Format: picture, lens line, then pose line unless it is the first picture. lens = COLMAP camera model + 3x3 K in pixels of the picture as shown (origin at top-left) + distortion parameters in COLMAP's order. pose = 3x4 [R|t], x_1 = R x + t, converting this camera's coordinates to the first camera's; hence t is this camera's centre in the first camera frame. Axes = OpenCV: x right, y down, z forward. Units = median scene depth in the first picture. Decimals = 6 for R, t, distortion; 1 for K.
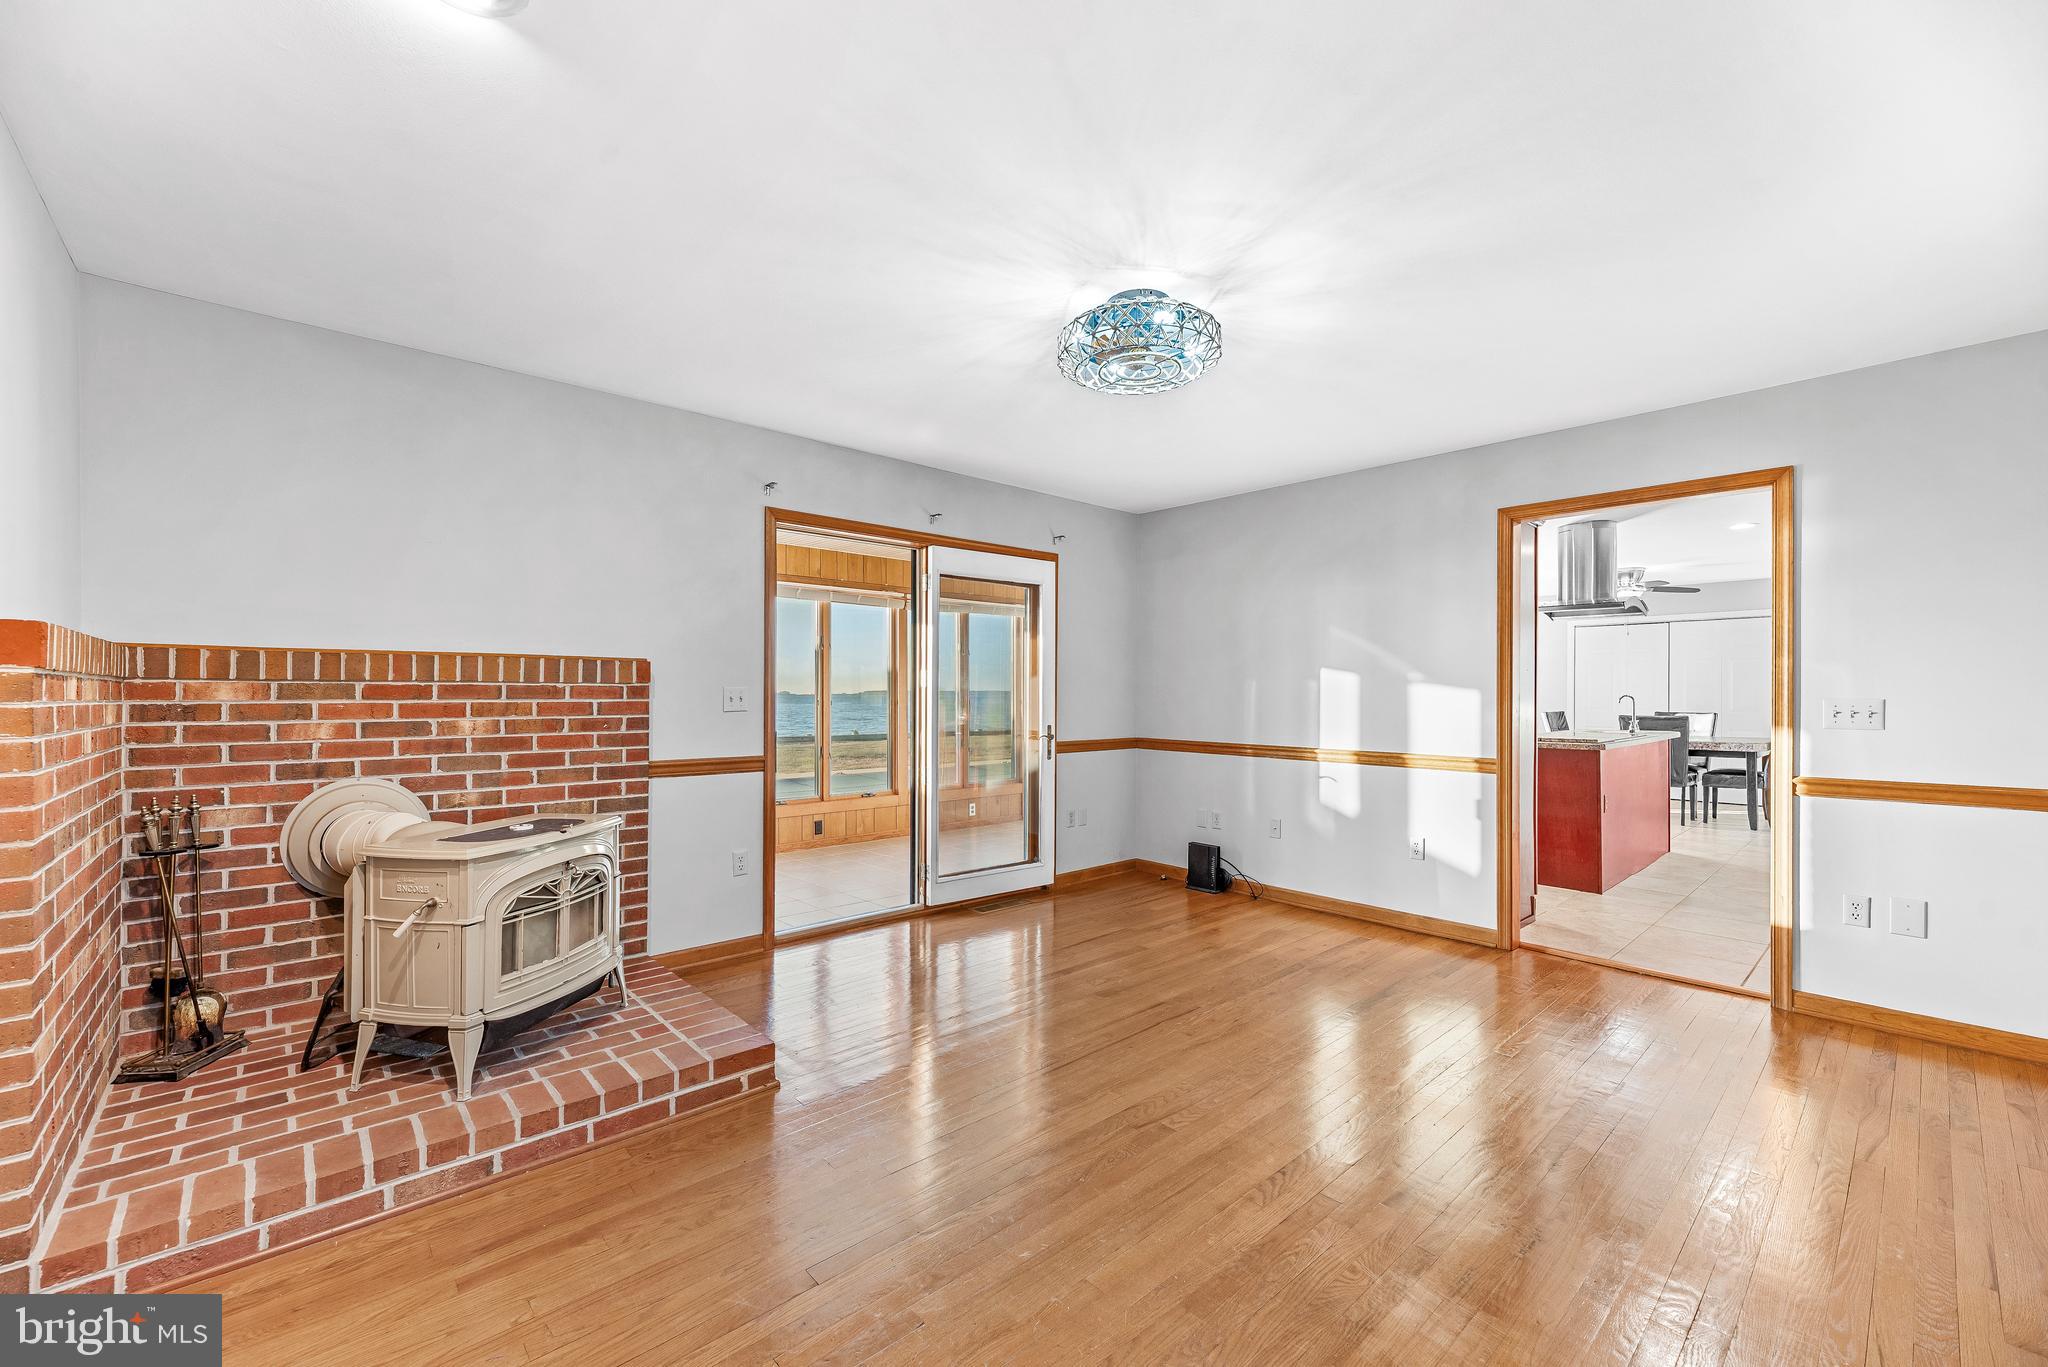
lens RADIAL K [[829.3, 0, 1007.3], [0, 829.3, 694.1], [0, 0, 1]] dist [0.002106, 0.000133]
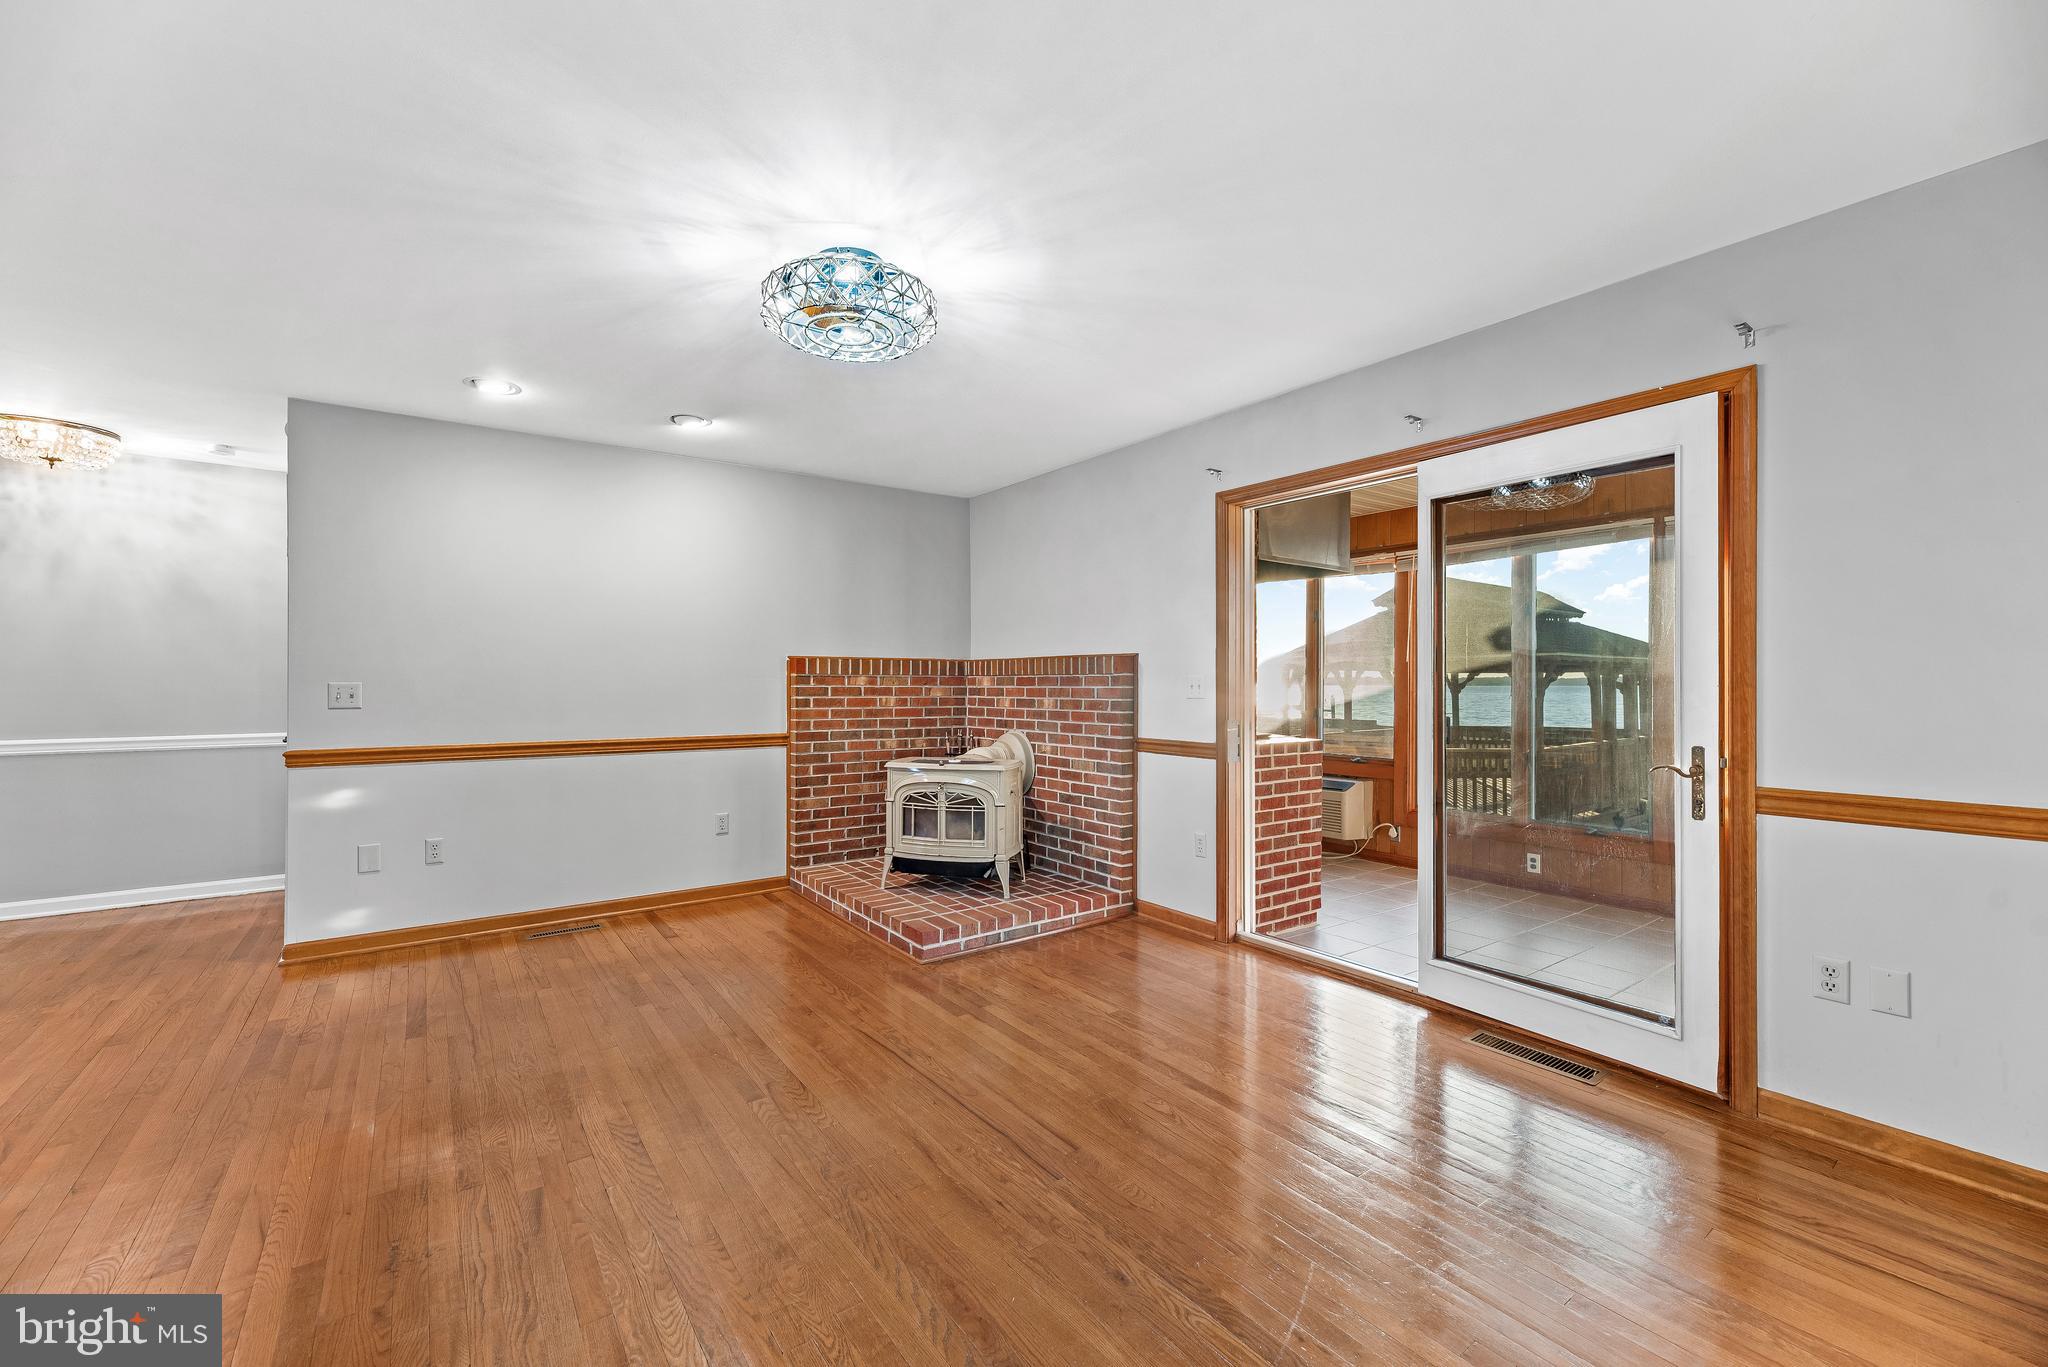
lens RADIAL K [[829.3, 0, 1016.7], [0, 829.3, 685.3], [0, 0, 1]] dist [0.002106, 0.000133]
pose [[-0.103077, -0.000565, -0.994673, 1.013865], [-0.000835, 1.000000, -0.000481, 0.007132], [0.994673, 0.000781, -0.103078, 1.220913]]
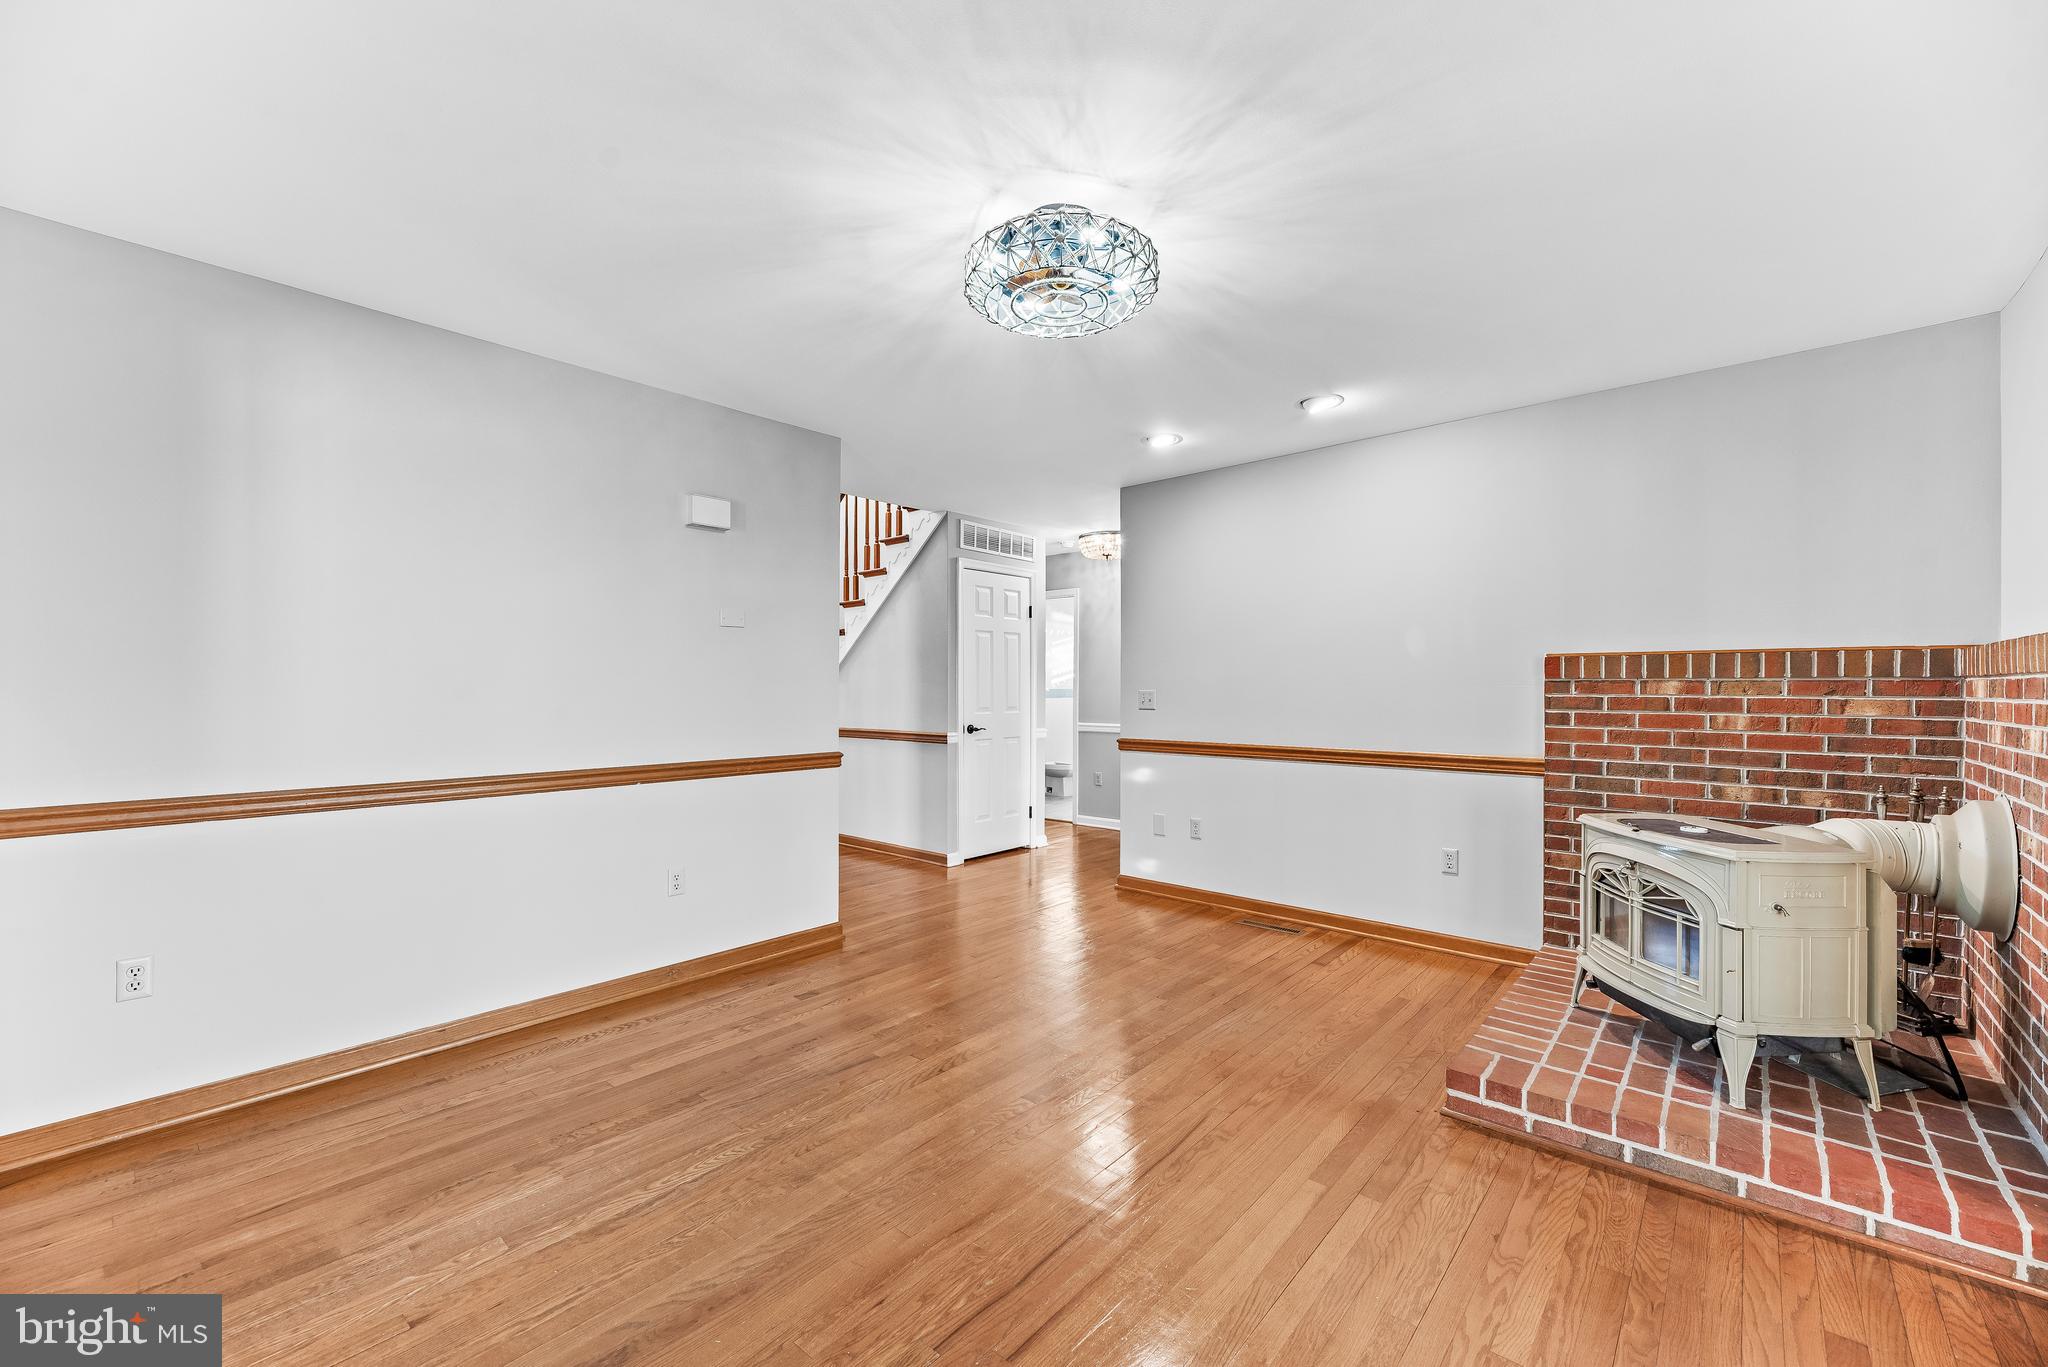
lens RADIAL K [[829.3, 0, 1018.8], [0, 829.3, 691.1], [0, 0, 1]] dist [0.002106, 0.000133]
pose [[-0.992613, -0.005213, -0.121212, 0.285618], [-0.005688, 0.999977, 0.003581, 0.002108], [0.121190, 0.004244, -0.992620, 1.742917]]
